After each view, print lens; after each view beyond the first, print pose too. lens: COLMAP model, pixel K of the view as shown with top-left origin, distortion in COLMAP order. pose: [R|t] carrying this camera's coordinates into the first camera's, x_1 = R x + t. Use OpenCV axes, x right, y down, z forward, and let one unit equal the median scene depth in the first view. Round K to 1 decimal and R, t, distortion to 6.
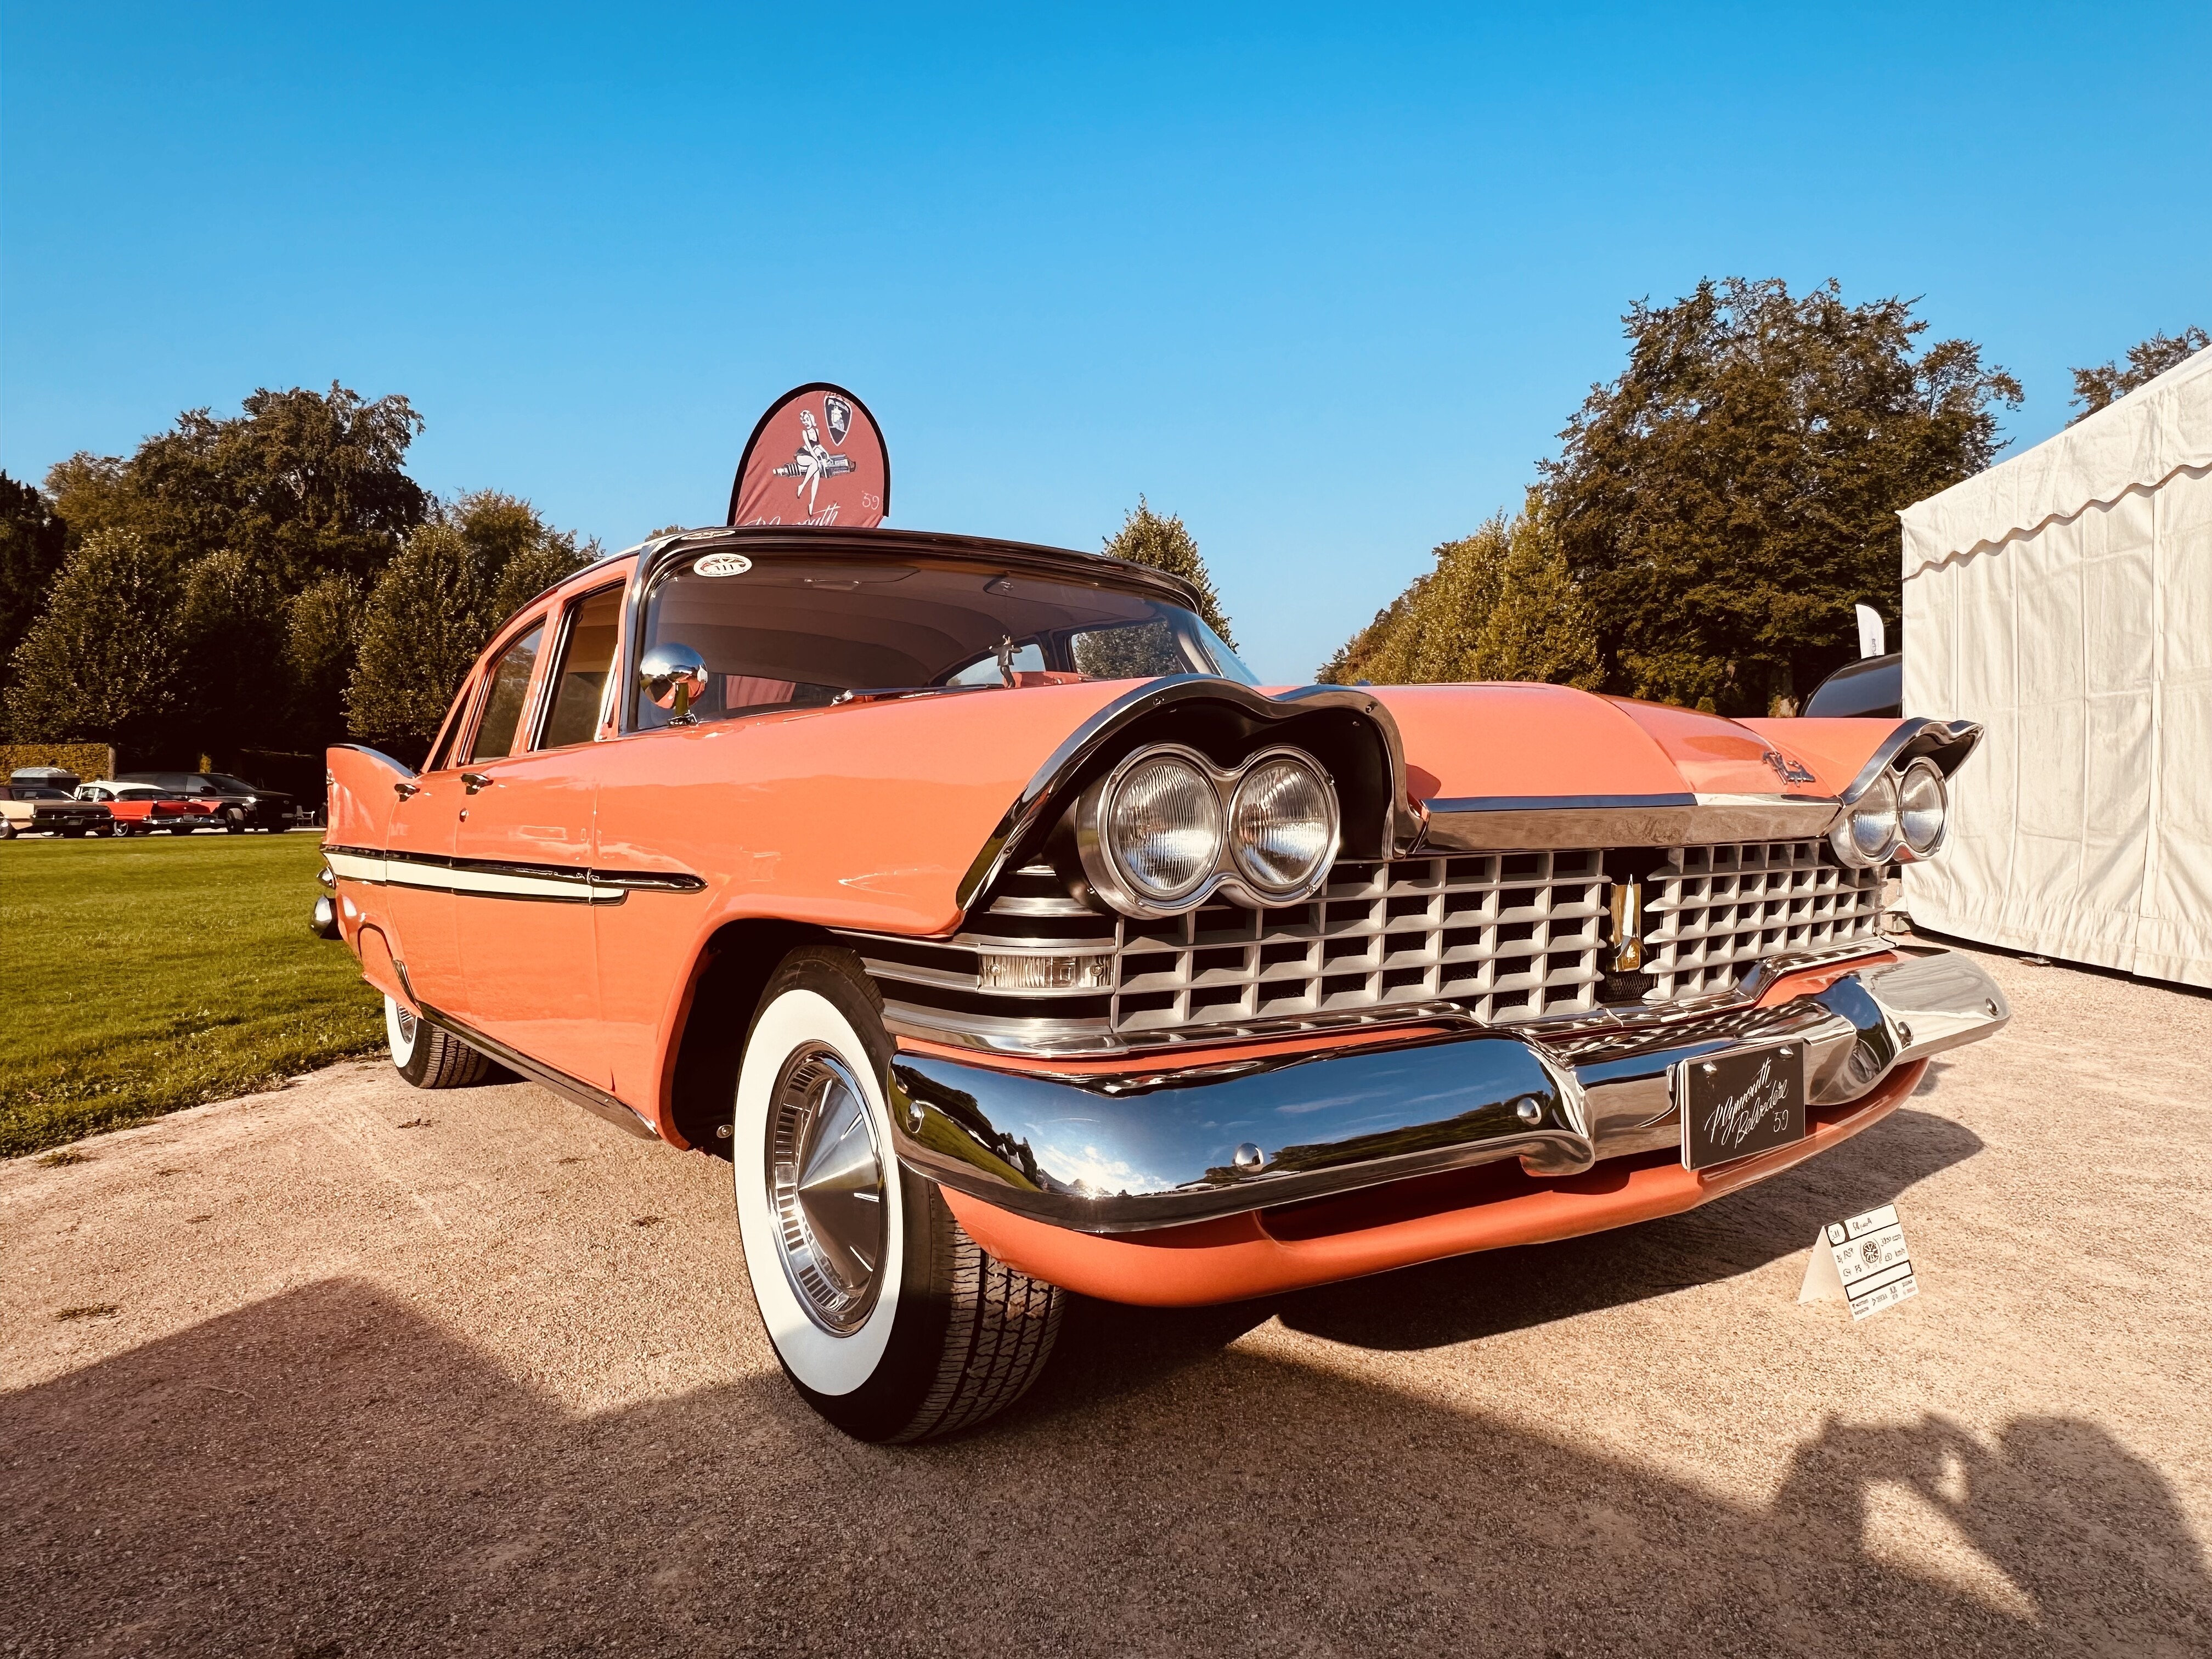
lens RADIAL K [[1426.9, 0, 1106.0], [0, 1426.9, 829.5], [0, 0, 1]] dist [-0.003644, -0.000137]
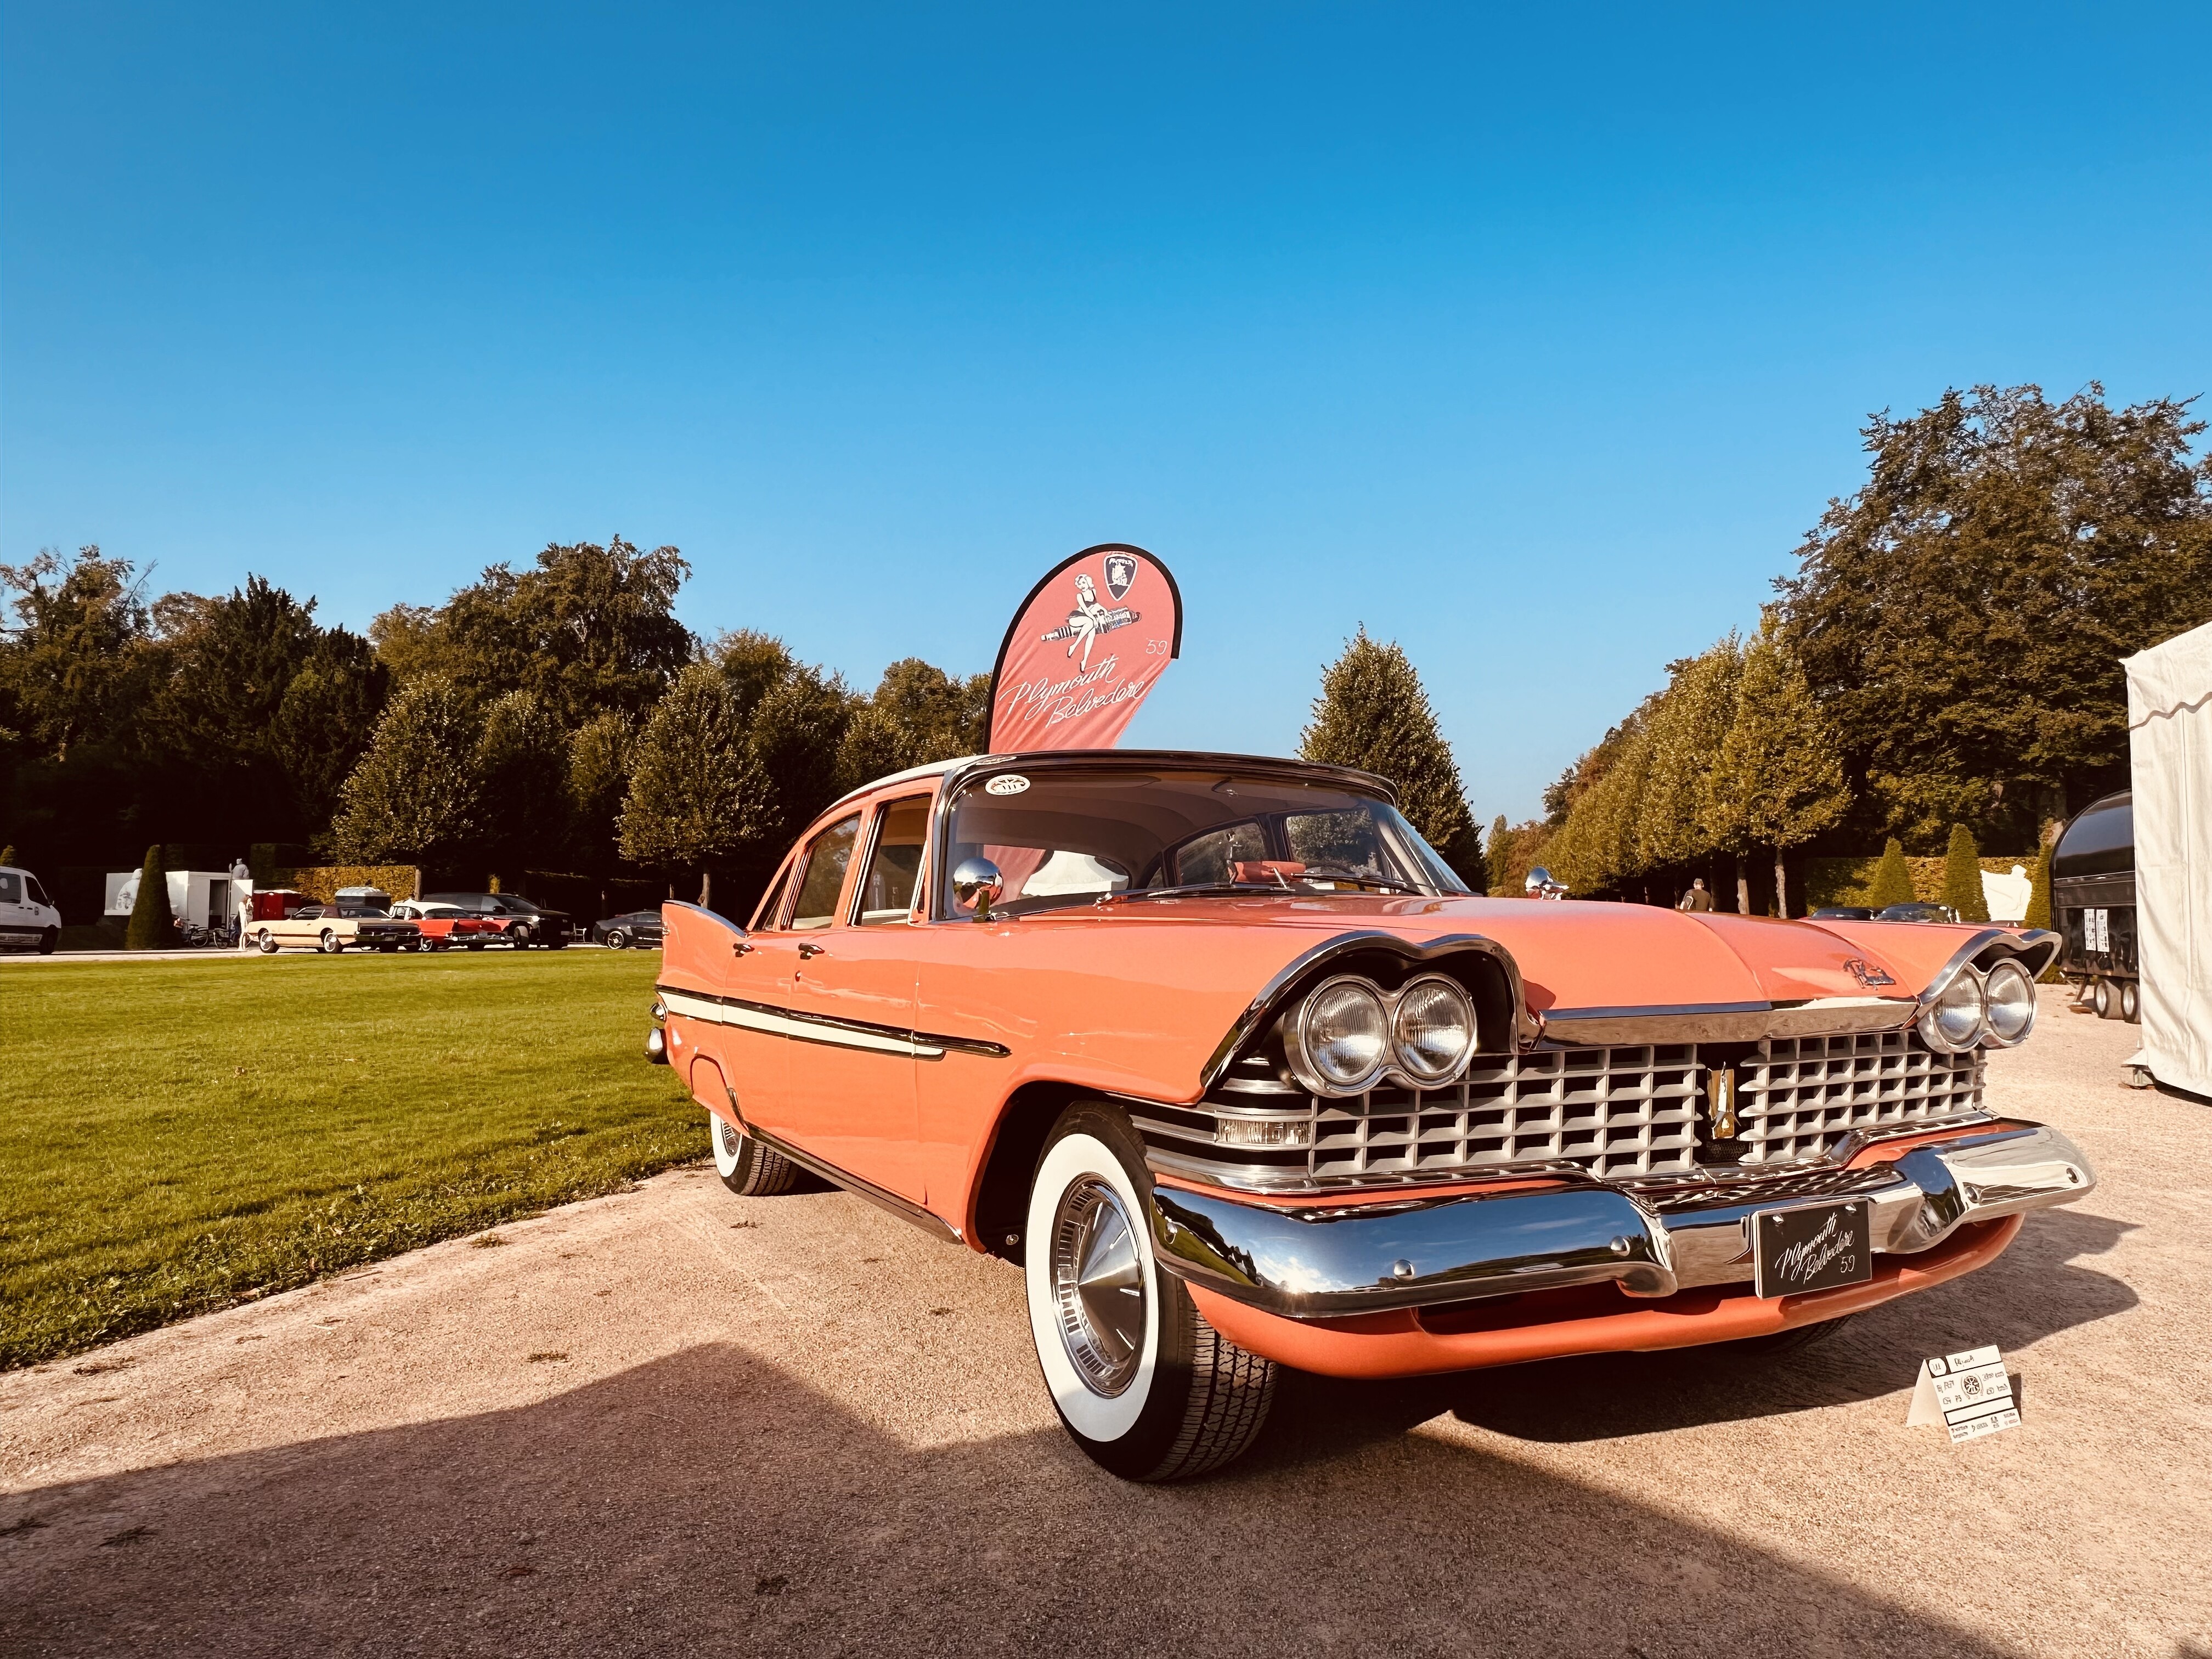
lens RADIAL K [[1426.9, 0, 1106.0], [0, 1426.9, 829.5], [0, 0, 1]] dist [-0.003644, -0.000137]
pose [[0.988270, -0.002428, -0.152697, 0.009797], [-0.010280, 0.996548, -0.082382, -0.037372], [0.152370, 0.082985, 0.984833, -0.204630]]
